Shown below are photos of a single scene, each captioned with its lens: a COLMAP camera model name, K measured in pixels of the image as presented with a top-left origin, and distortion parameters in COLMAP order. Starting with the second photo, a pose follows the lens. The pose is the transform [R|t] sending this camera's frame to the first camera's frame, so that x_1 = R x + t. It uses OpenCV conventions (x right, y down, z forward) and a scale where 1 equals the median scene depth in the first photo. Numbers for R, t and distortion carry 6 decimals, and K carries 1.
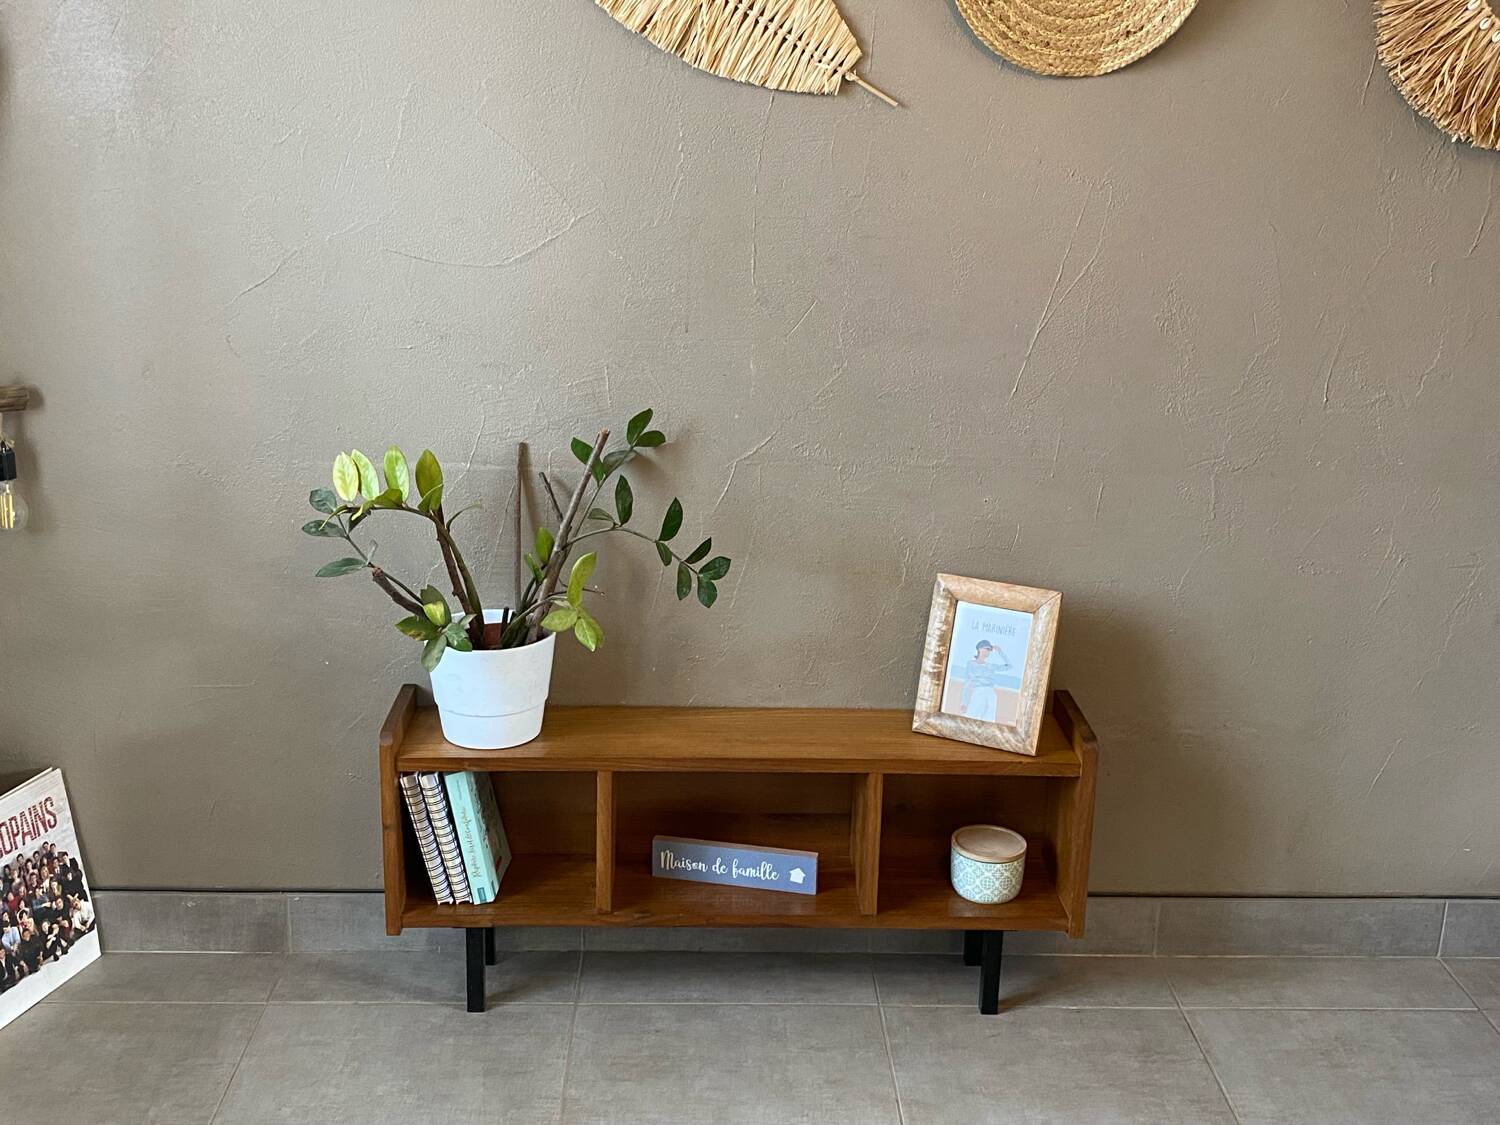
lens RADIAL K [[1600.6, 0, 748.6], [0, 1600.6, 526.1], [0, 0, 1]] dist [0.027797, 0.000000]
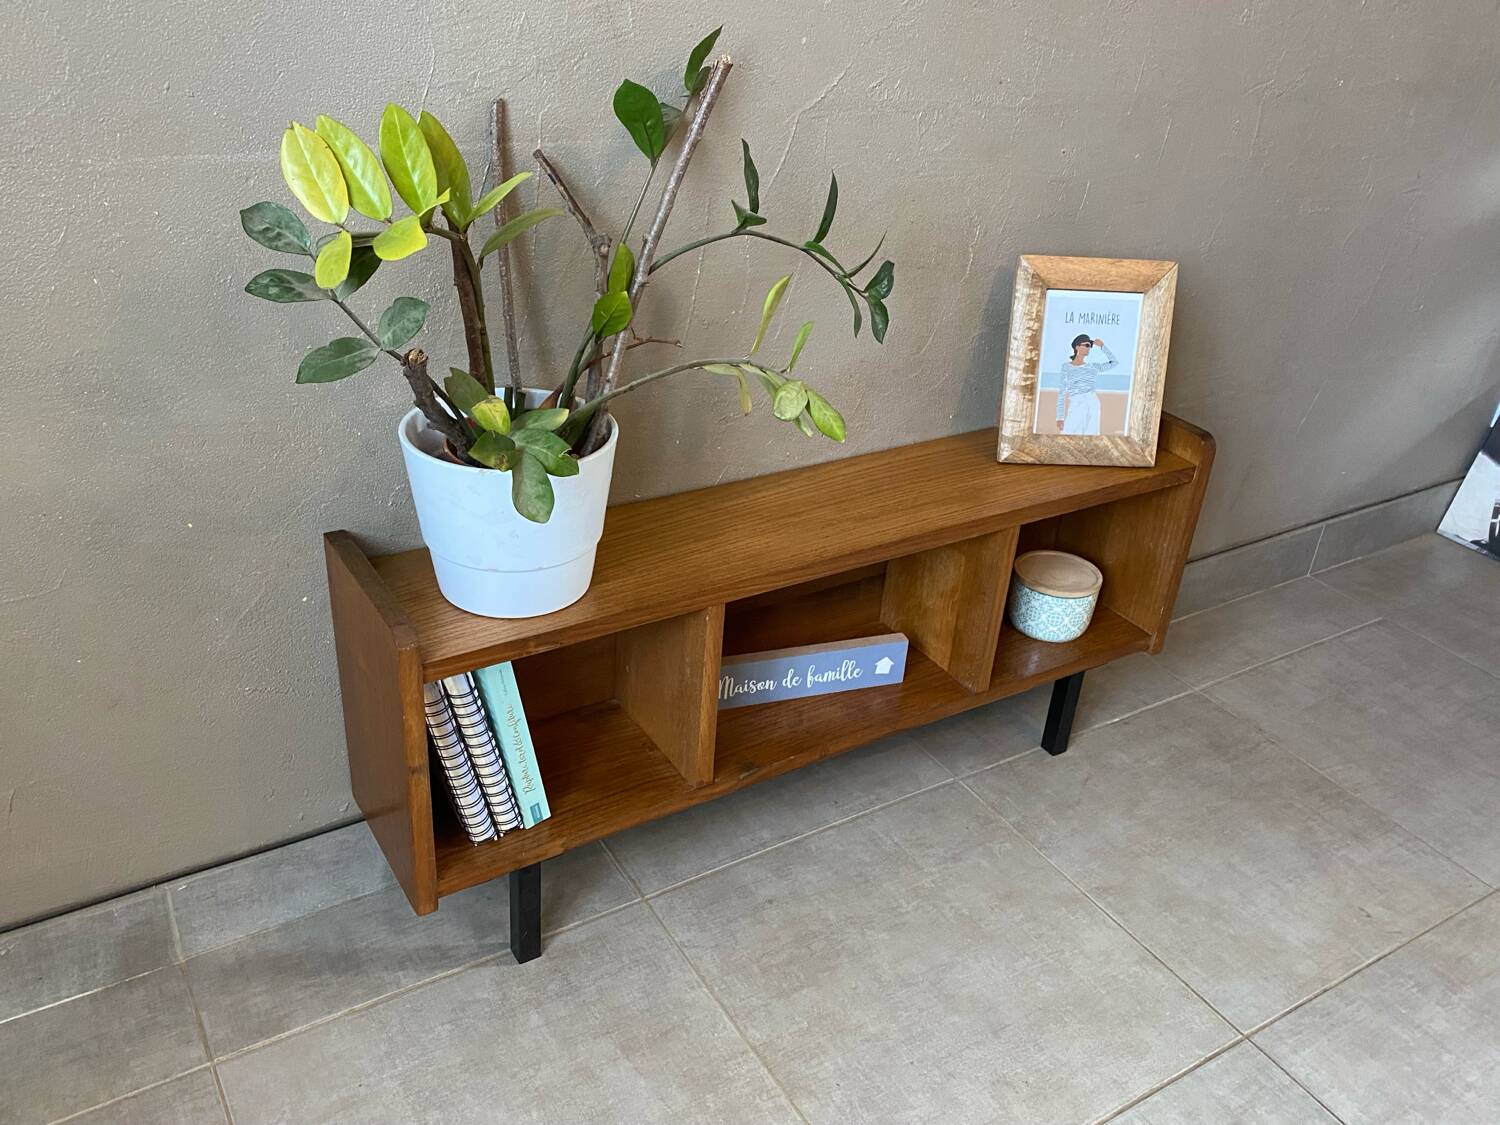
lens RADIAL K [[1257.9, 0, 738.3], [0, 1257.9, 574.3], [0, 0, 1]] dist [0.035851, -0.052254]
pose [[0.864692, -0.219685, 0.451715, -0.307262], [0.089196, 0.952151, 0.292322, -0.013919], [-0.494319, -0.212477, 0.842913, 0.525479]]
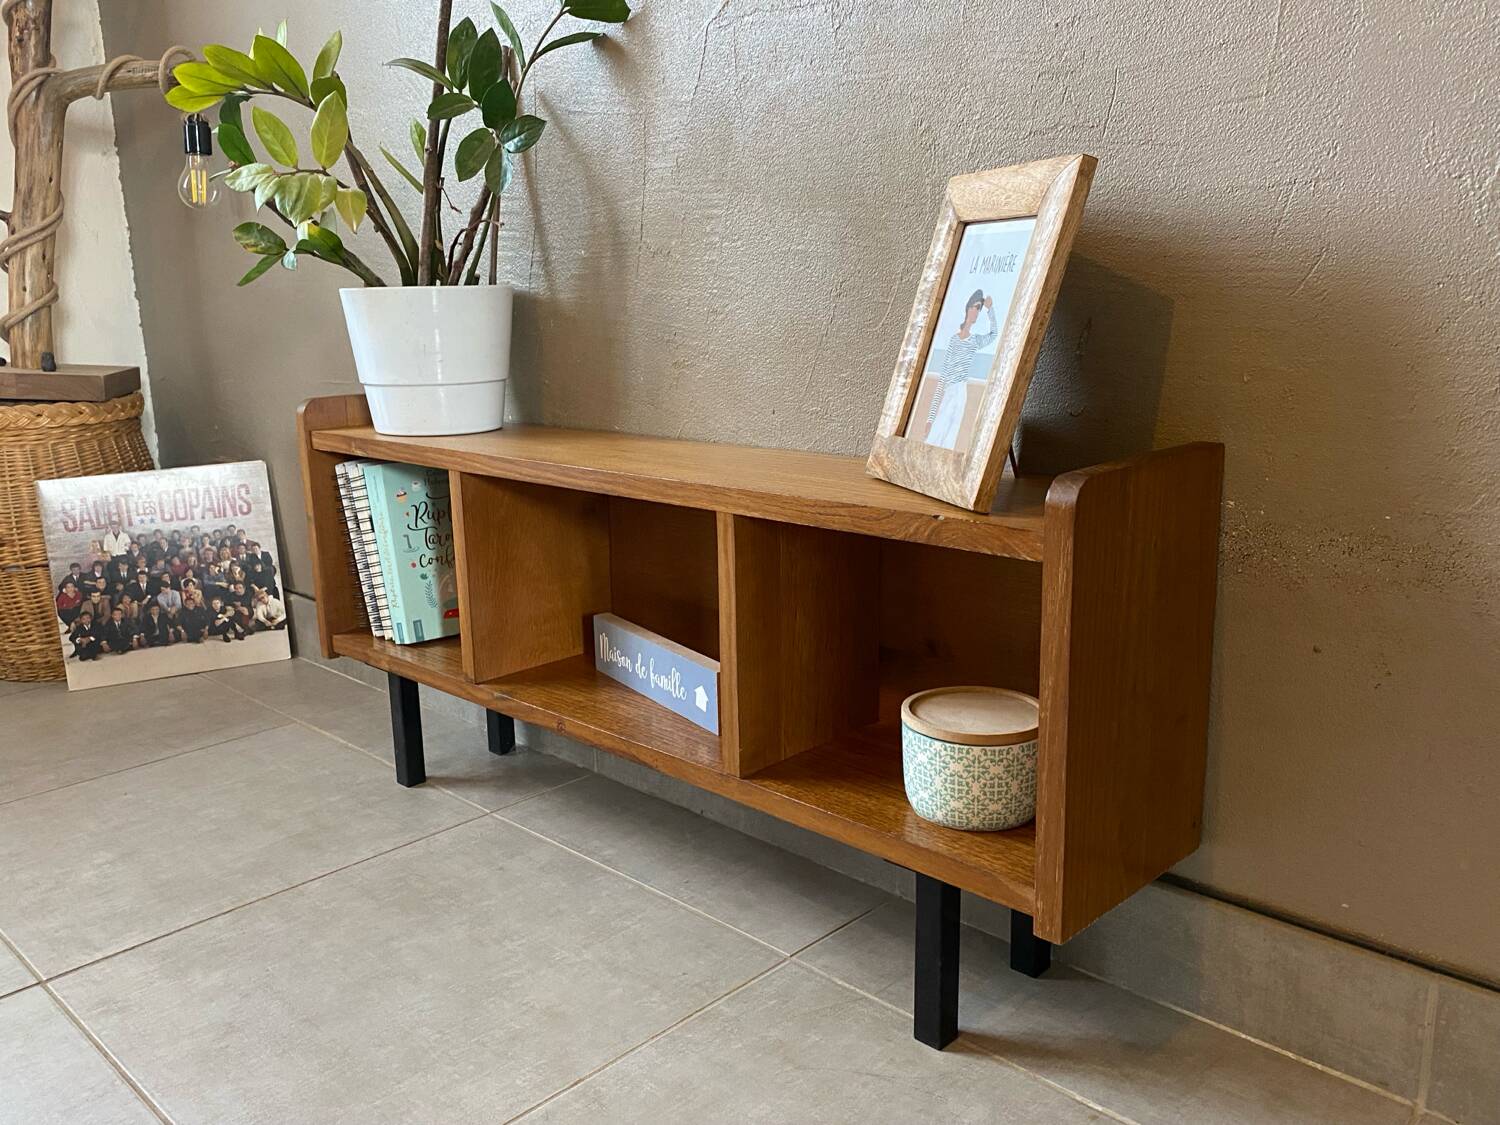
lens RADIAL K [[1257.9, 0, 746.1], [0, 1257.9, 581.7], [0, 0, 1]] dist [0.035851, -0.052254]
pose [[0.690153, 0.130463, -0.711806, 0.384267], [-0.151712, 0.987841, 0.033958, 0.156600], [0.707582, 0.084553, 0.701555, 0.676762]]
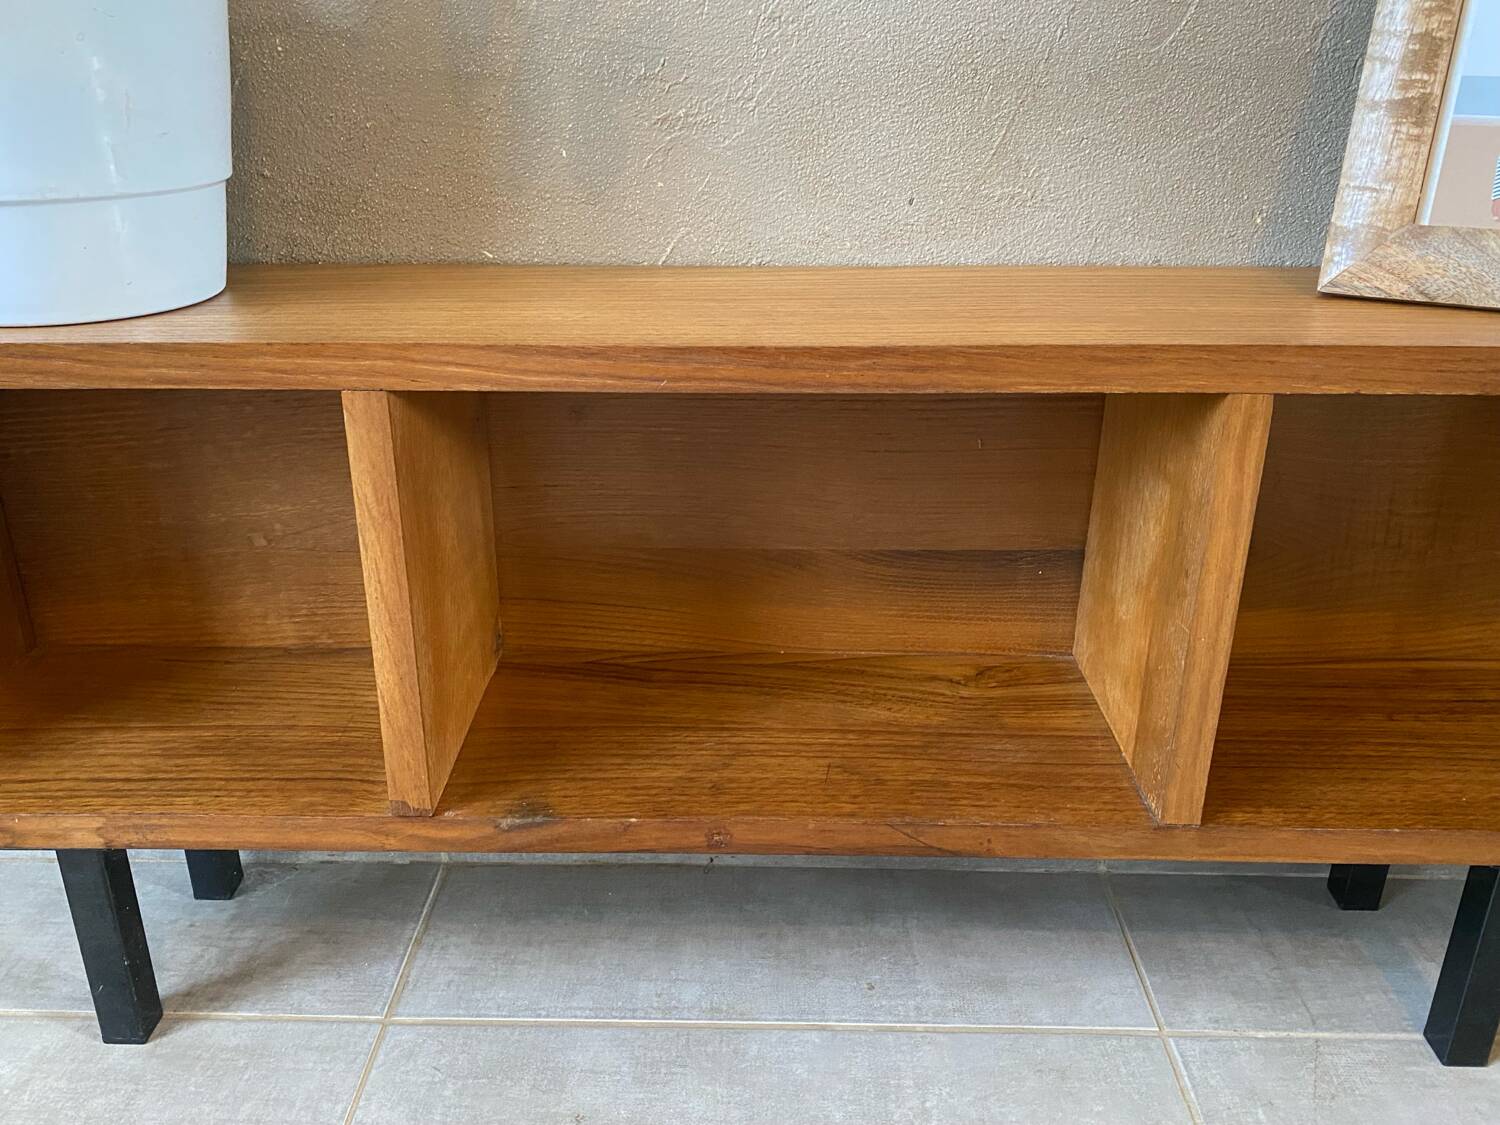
lens RADIAL K [[1257.9, 0, 738.9], [0, 1257.9, 565.6], [0, 0, 1]] dist [0.035851, -0.052254]
pose [[0.998546, -0.001088, -0.053895, -0.004263], [0.008766, 0.989766, 0.142432, 0.146327], [0.053189, -0.142697, 0.988336, 0.727033]]
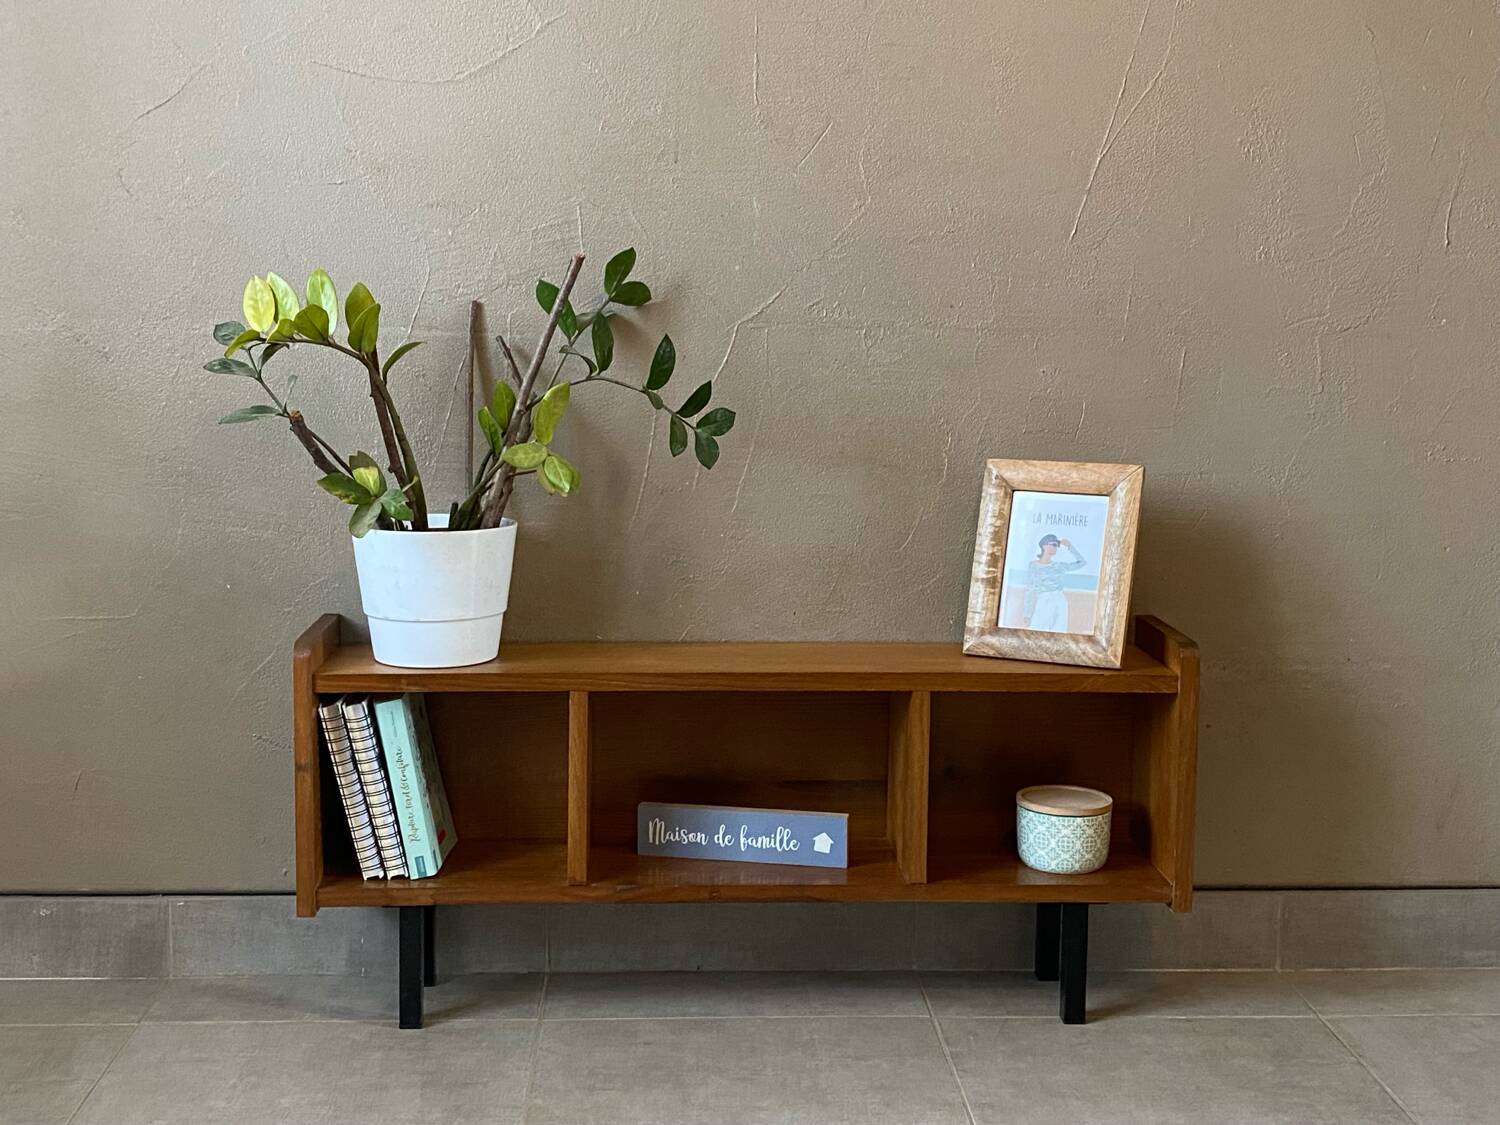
lens RADIAL K [[1838.8, 0, 741.5], [0, 1838.8, 508.3], [0, 0, 1]] dist [0.033803, 0.000000]
pose [[0.999784, -0.014040, 0.015331, -0.021331], [0.016266, 0.987556, -0.156423, 0.198712], [-0.012944, 0.156638, 0.987571, 0.084992]]
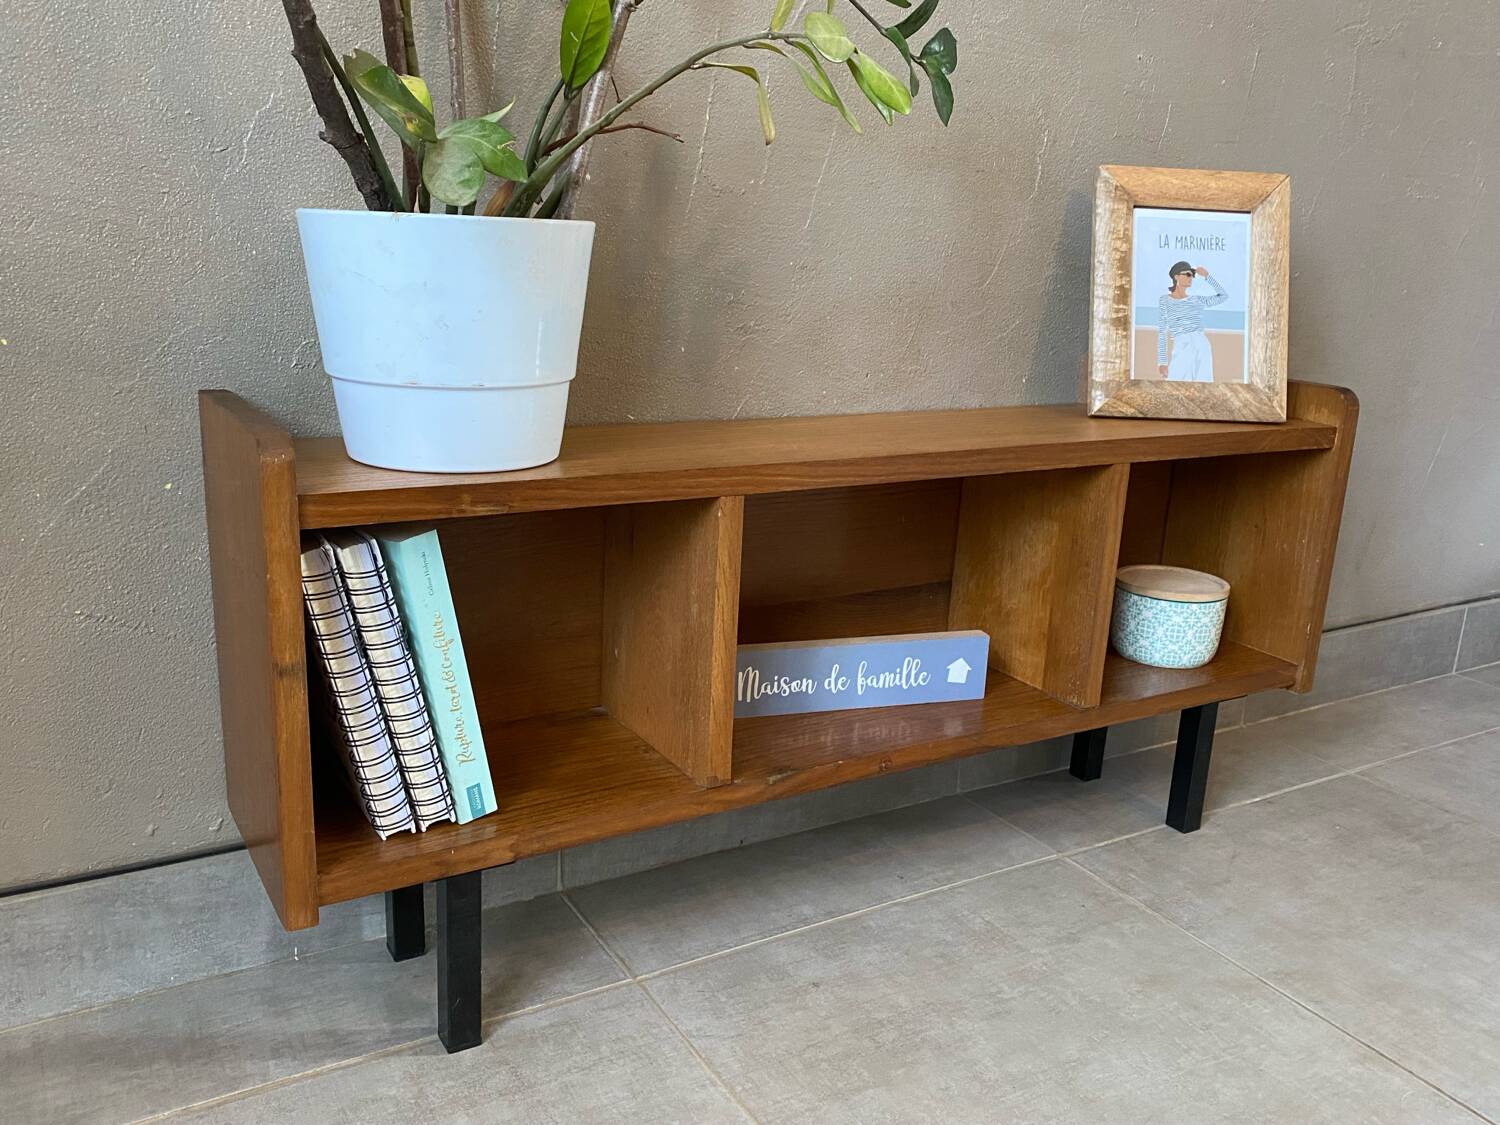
lens RADIAL K [[1257.9, 0, 745.6], [0, 1257.9, 574.0], [0, 0, 1]] dist [0.035851, -0.052254]
pose [[0.871468, -0.114609, 0.476873, -0.263345], [0.104699, 0.993373, 0.047407, 0.152867], [-0.479146, 0.008615, 0.877693, 0.630034]]
